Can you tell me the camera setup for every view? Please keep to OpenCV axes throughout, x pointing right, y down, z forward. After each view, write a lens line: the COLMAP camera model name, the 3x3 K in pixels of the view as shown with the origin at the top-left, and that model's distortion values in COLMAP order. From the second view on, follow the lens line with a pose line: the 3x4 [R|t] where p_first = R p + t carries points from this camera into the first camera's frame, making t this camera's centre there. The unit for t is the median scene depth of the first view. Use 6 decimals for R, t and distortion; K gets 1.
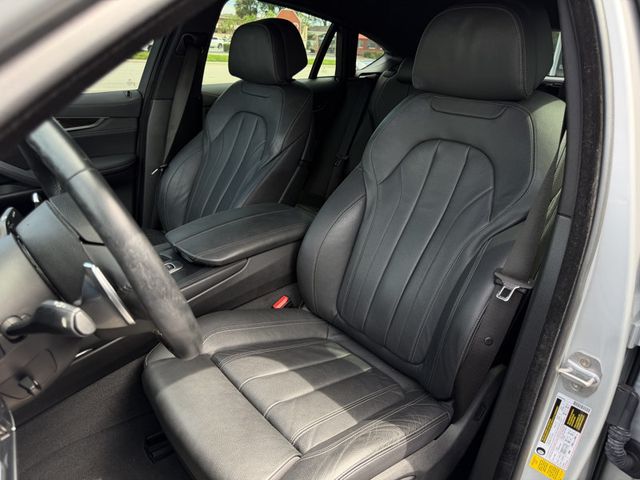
lens RADIAL K [[434.6, 0, 320.0], [0, 434.6, 240.0], [0, 0, 1]] dist [0.050734, -0.083831]
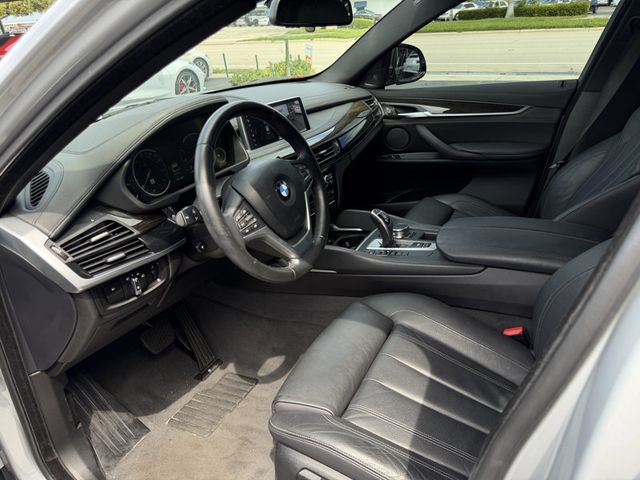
lens RADIAL K [[434.6, 0, 320.0], [0, 434.6, 240.0], [0, 0, 1]] dist [0.050734, -0.083831]
pose [[0.399404, 0.343912, -0.849824, 0.451212], [-0.301289, 0.924723, 0.232621, -0.117848], [0.865853, 0.163133, 0.472955, 0.201467]]
